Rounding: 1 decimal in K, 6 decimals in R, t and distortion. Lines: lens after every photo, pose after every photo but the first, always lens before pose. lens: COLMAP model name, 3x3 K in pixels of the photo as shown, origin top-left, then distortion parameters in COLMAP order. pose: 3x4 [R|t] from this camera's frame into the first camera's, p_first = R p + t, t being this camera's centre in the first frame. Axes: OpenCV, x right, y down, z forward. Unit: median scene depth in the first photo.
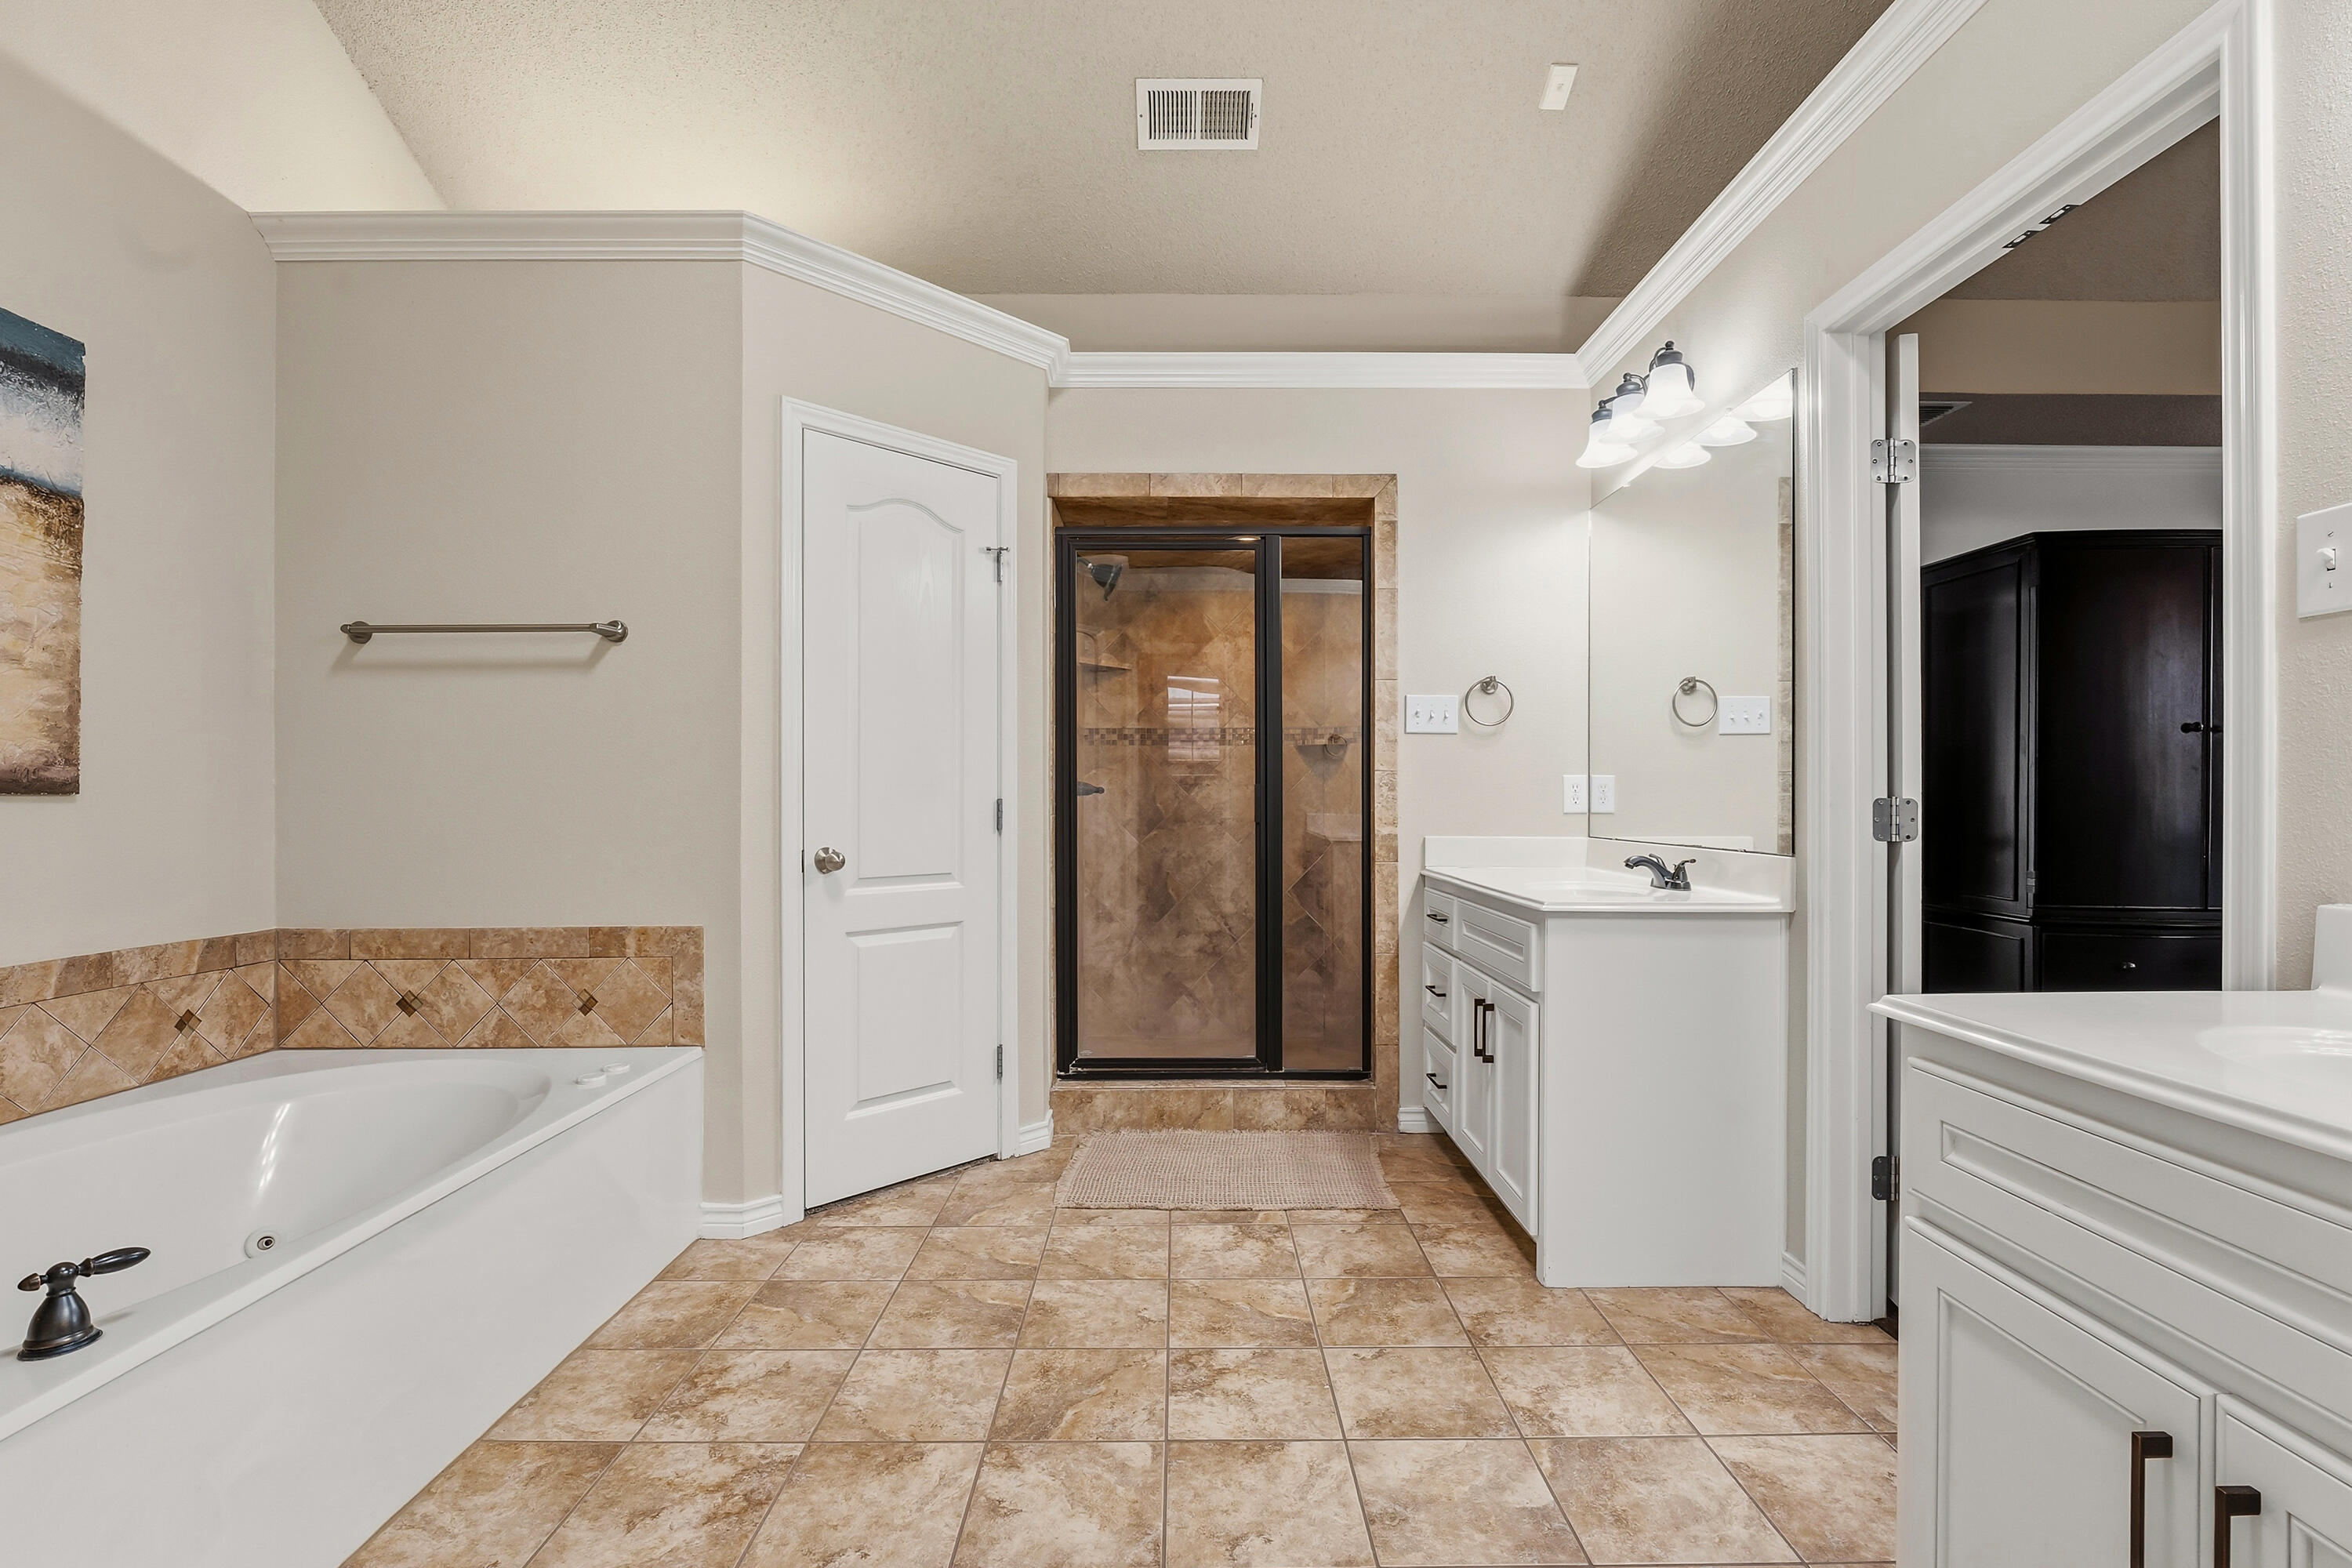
lens RADIAL K [[1139.3, 0, 1124.2], [0, 1139.3, 794.6], [0, 0, 1]] dist [-0.005517, 0.000266]
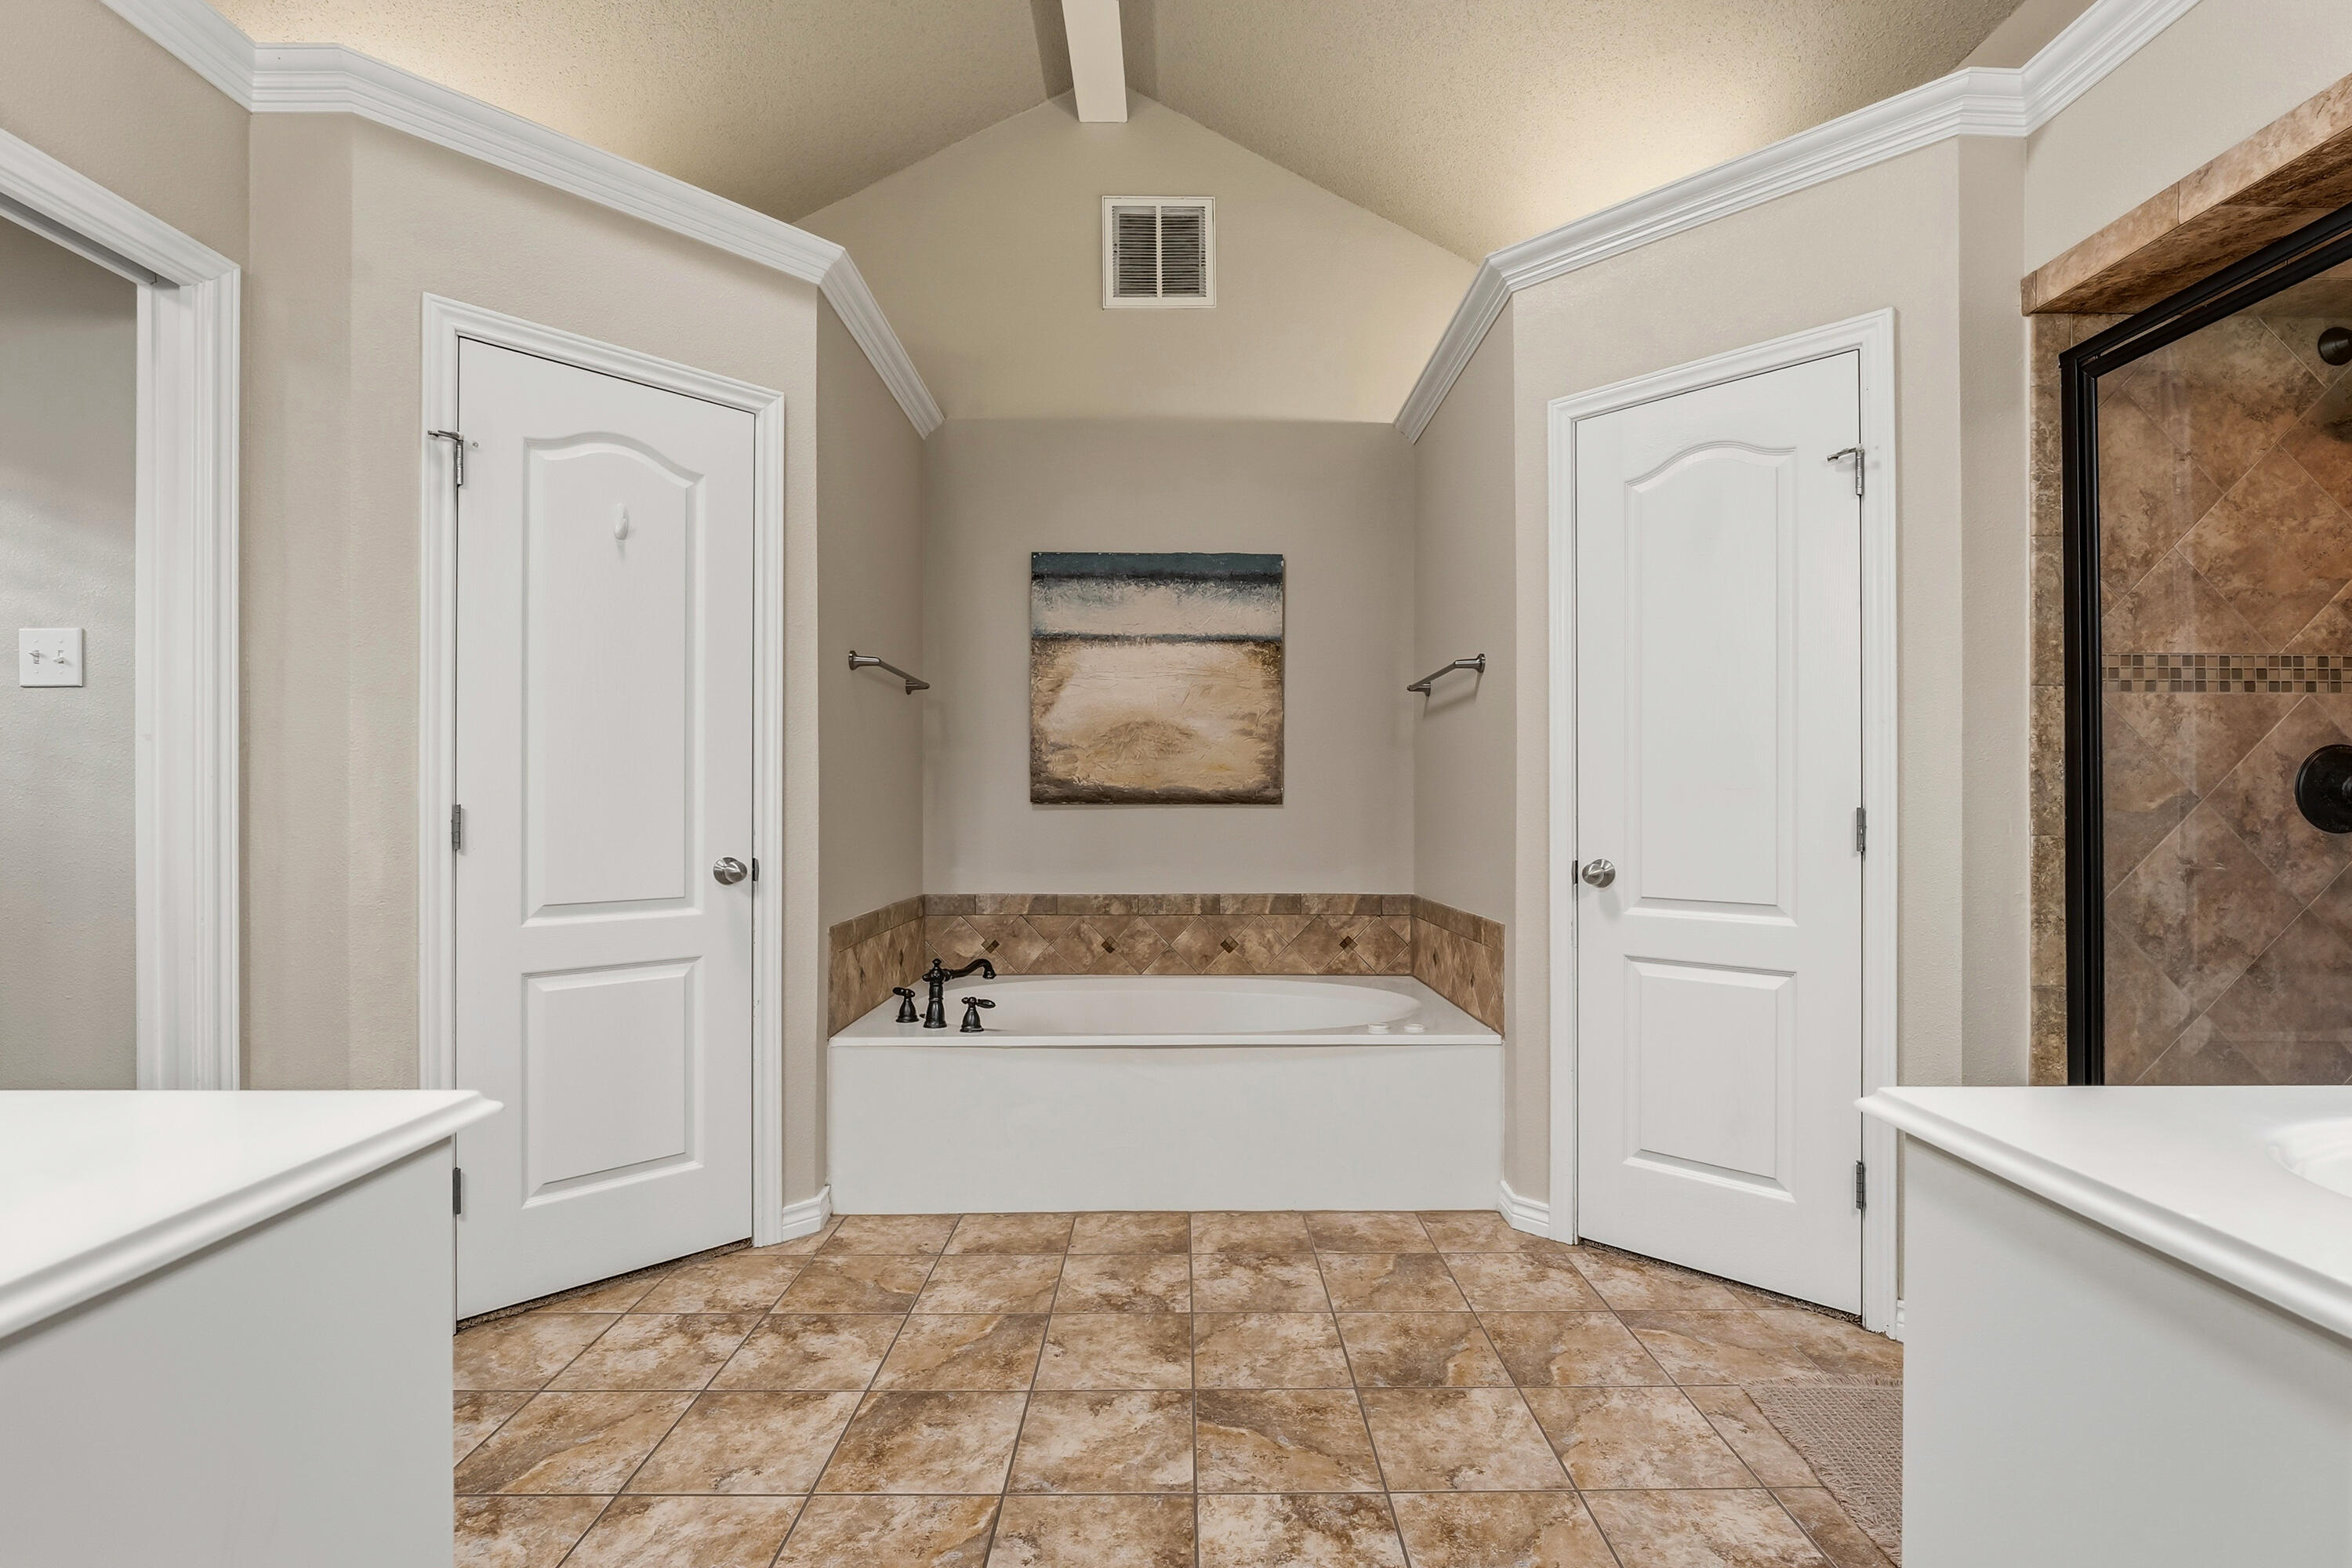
lens RADIAL K [[1057.9, 0, 1178.0], [0, 1057.9, 801.1], [0, 0, 1]] dist [-0.008207, 0.000829]
pose [[-0.000190, -0.005801, -0.999983, 0.719962], [-0.000096, 0.999983, -0.005801, 0.004718], [1.000000, 0.000095, -0.000190, 0.785130]]
